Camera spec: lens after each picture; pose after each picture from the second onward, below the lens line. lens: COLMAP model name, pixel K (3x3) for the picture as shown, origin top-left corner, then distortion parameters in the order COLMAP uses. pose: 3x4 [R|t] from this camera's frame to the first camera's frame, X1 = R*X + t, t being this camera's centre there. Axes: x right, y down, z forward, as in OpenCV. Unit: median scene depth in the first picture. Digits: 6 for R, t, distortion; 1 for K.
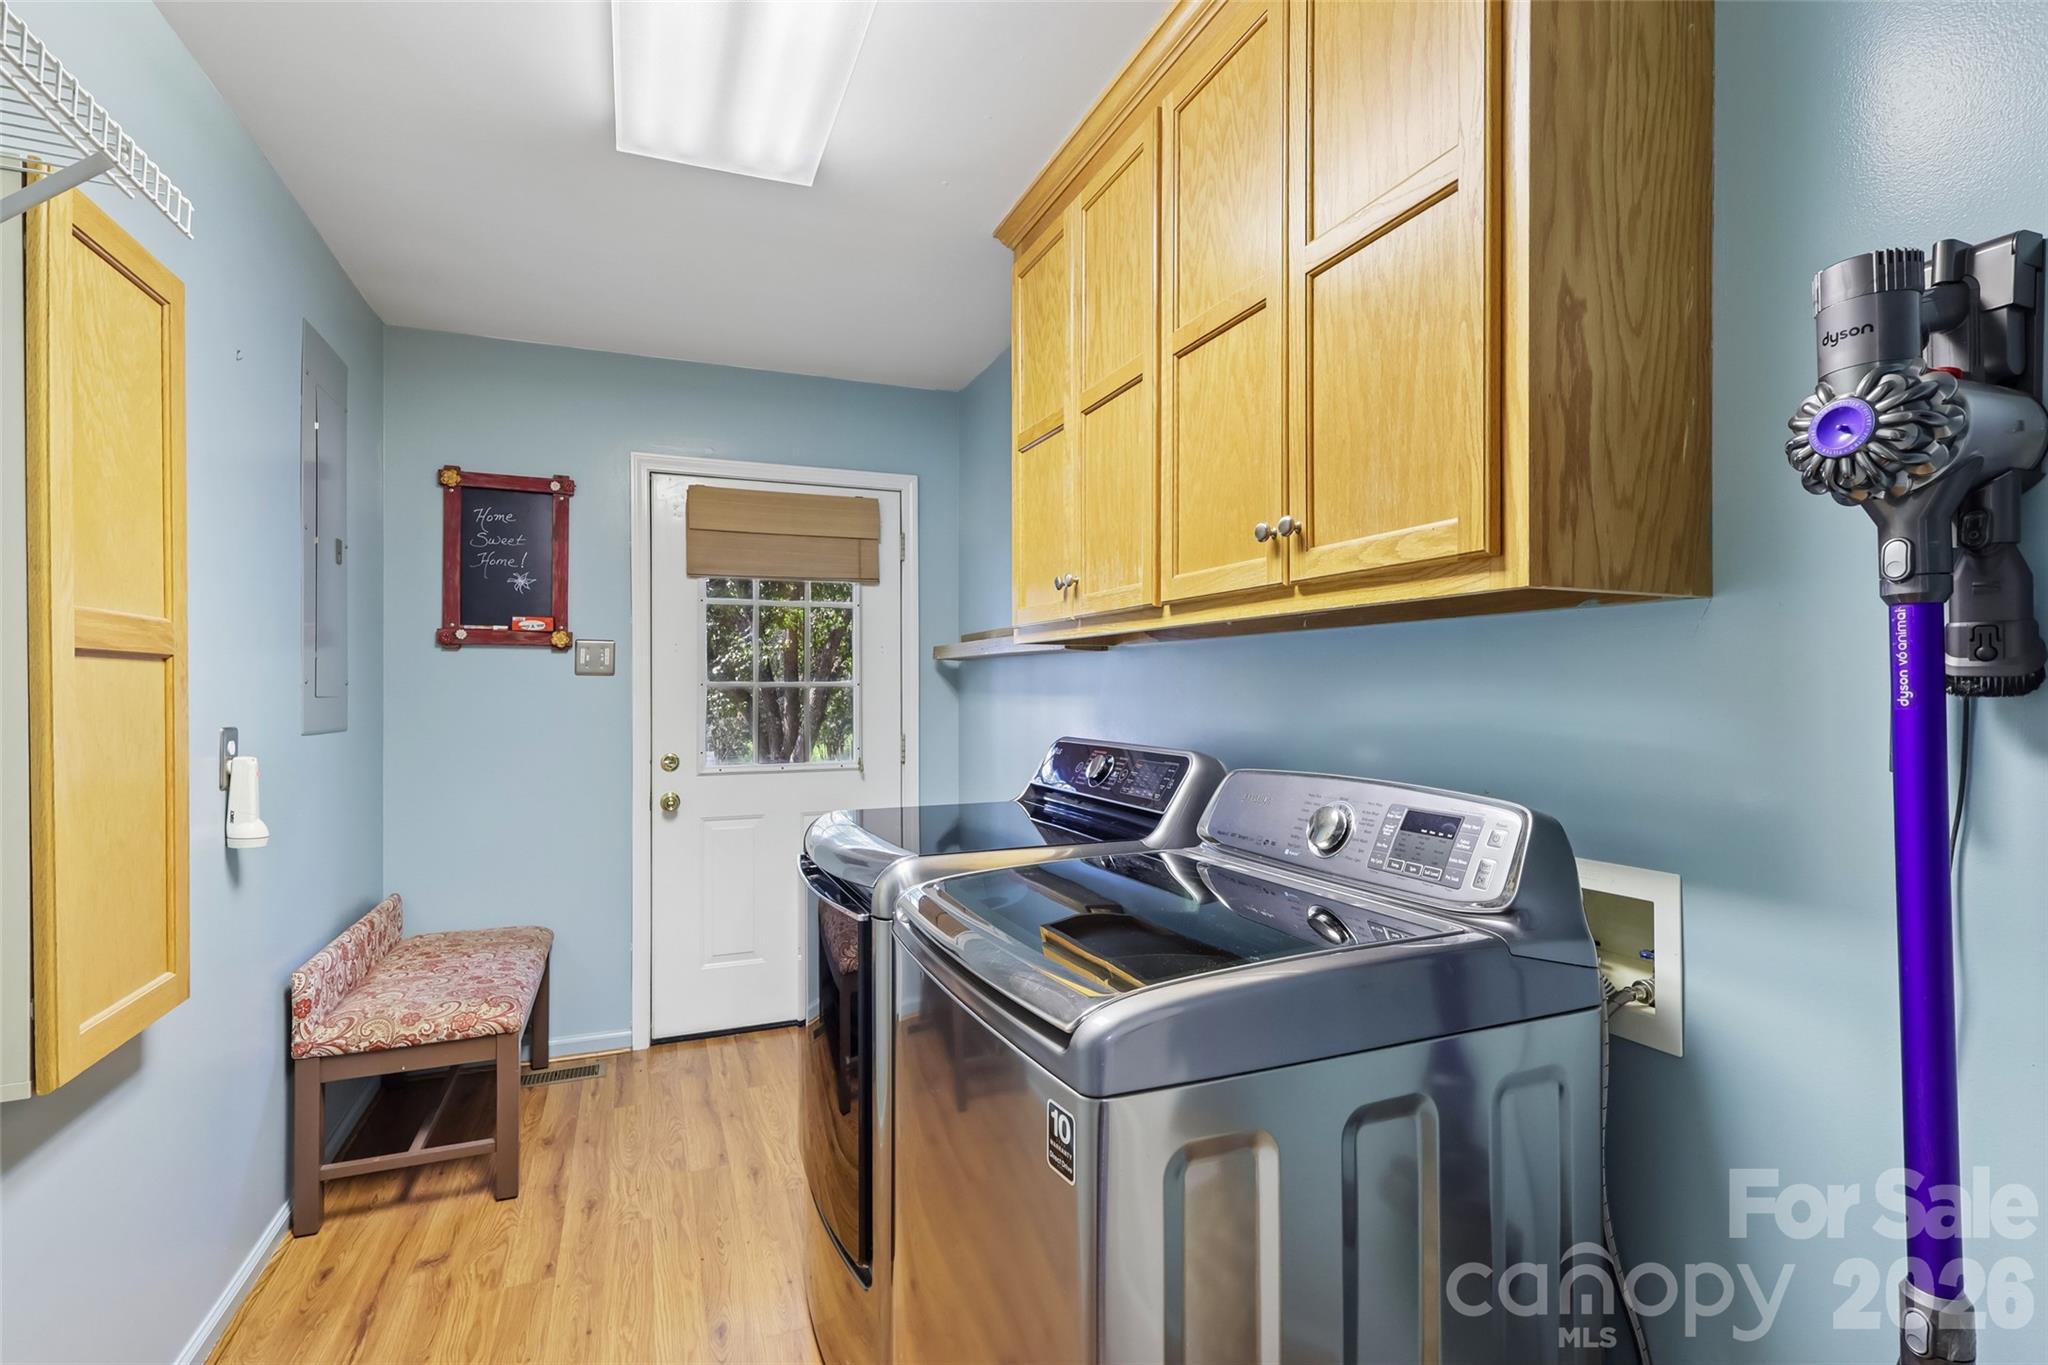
lens RADIAL K [[958.6, 0, 1031.7], [0, 958.6, 688.4], [0, 0, 1]] dist [0.003660, 0.000430]
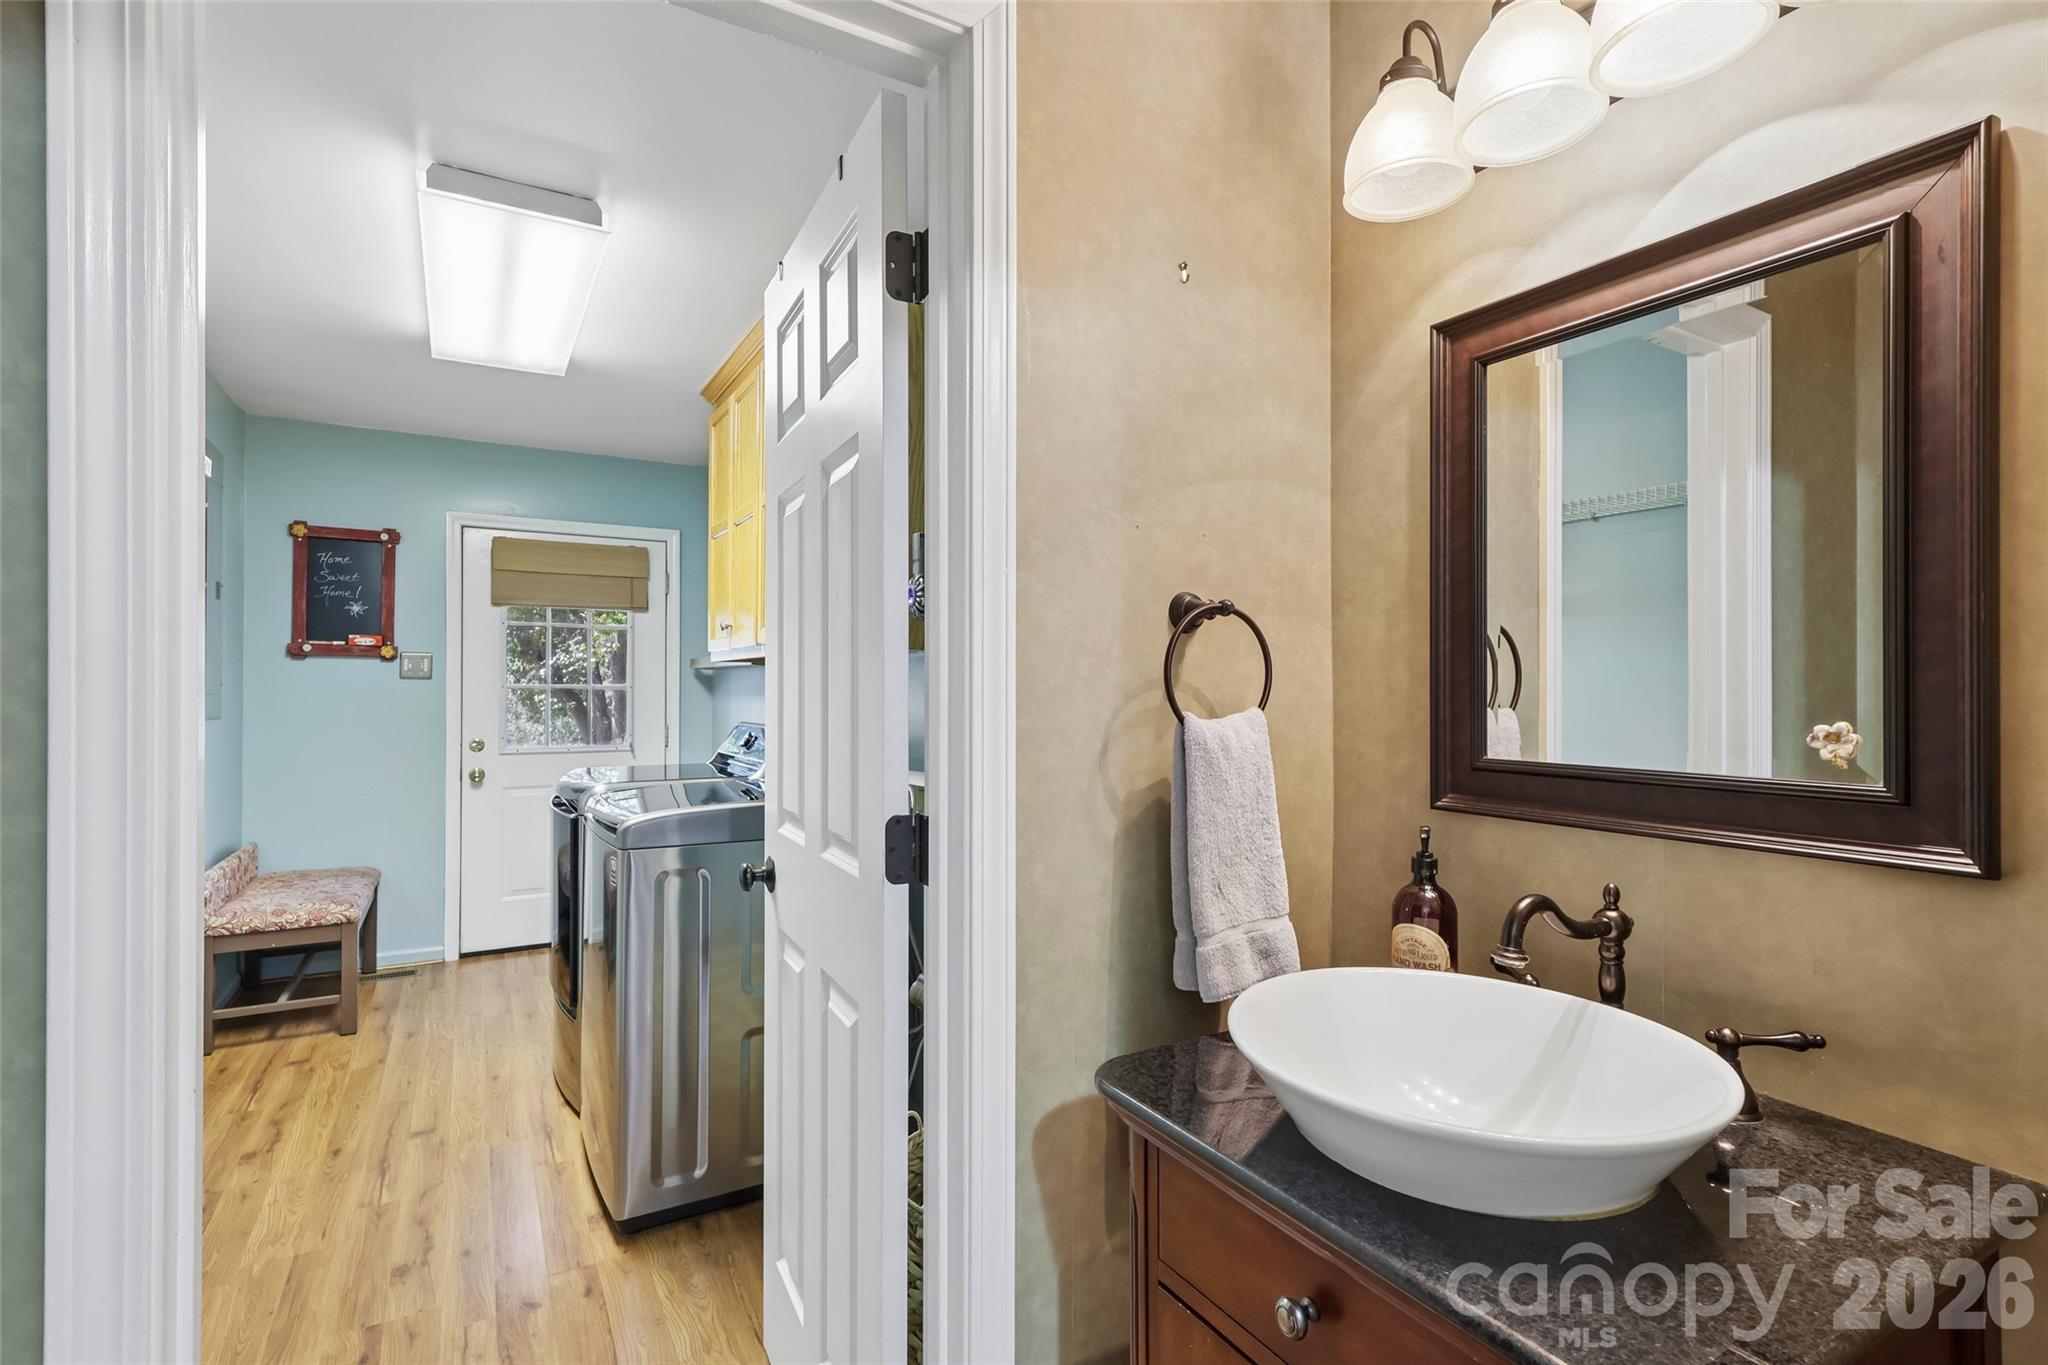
lens RADIAL K [[958.6, 0, 1031.7], [0, 958.6, 688.4], [0, 0, 1]] dist [0.003660, 0.000430]
pose [[0.989920, 0.004875, 0.141540, 0.210400], [-0.004479, 0.999985, -0.003122, -0.000556], [-0.141553, 0.002457, 0.989928, -0.457735]]
